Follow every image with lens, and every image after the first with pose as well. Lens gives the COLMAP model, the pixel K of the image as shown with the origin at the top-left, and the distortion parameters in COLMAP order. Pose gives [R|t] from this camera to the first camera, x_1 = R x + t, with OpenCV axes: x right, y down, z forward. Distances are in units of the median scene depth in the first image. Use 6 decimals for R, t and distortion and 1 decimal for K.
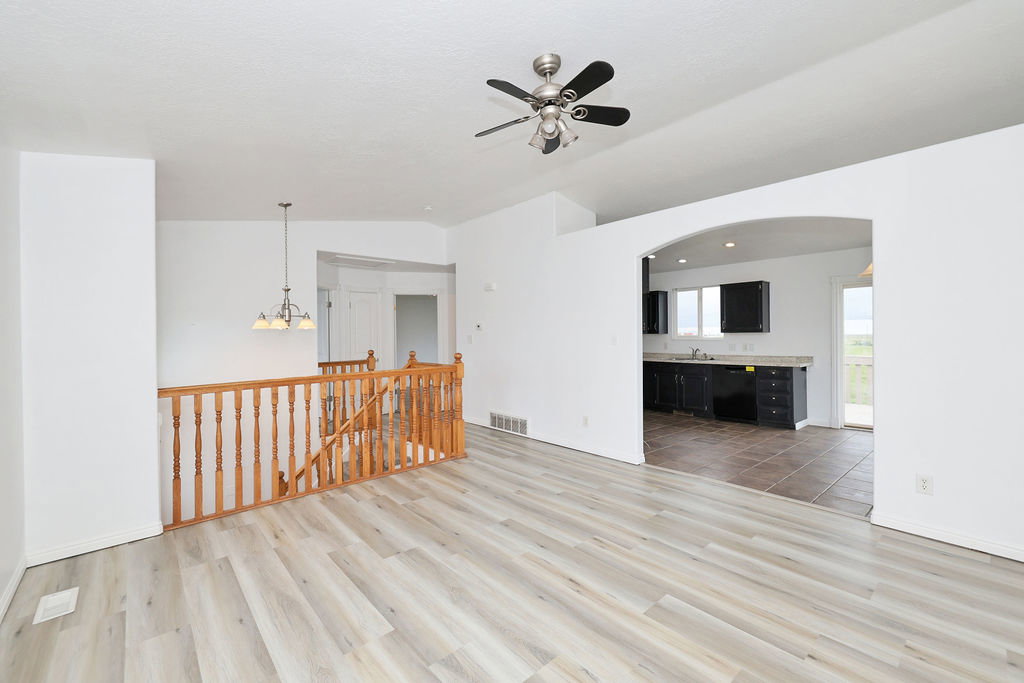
lens RADIAL K [[429.7, 0, 515.8], [0, 429.7, 332.9], [0, 0, 1]] dist [0.000966, 0.000310]
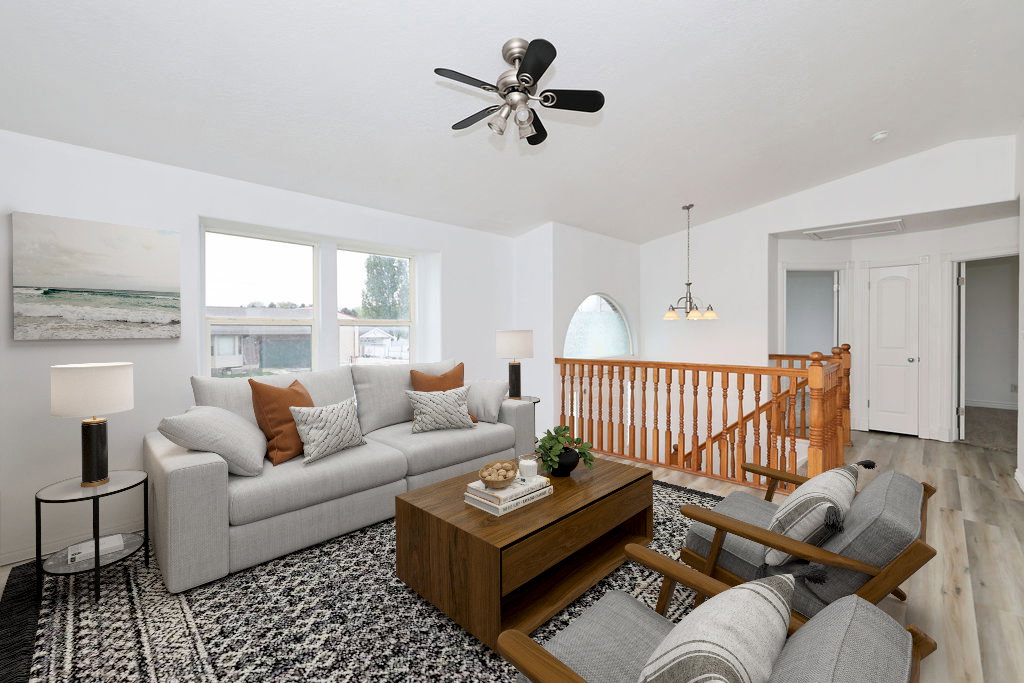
lens RADIAL K [[429.7, 0, 515.8], [0, 429.7, 332.9], [0, 0, 1]] dist [0.000966, 0.000310]
pose [[0.075705, 0.023350, -0.996857, 0.542238], [0.013594, 0.999609, 0.024446, -0.007587], [0.997038, -0.015402, 0.075358, 0.472054]]
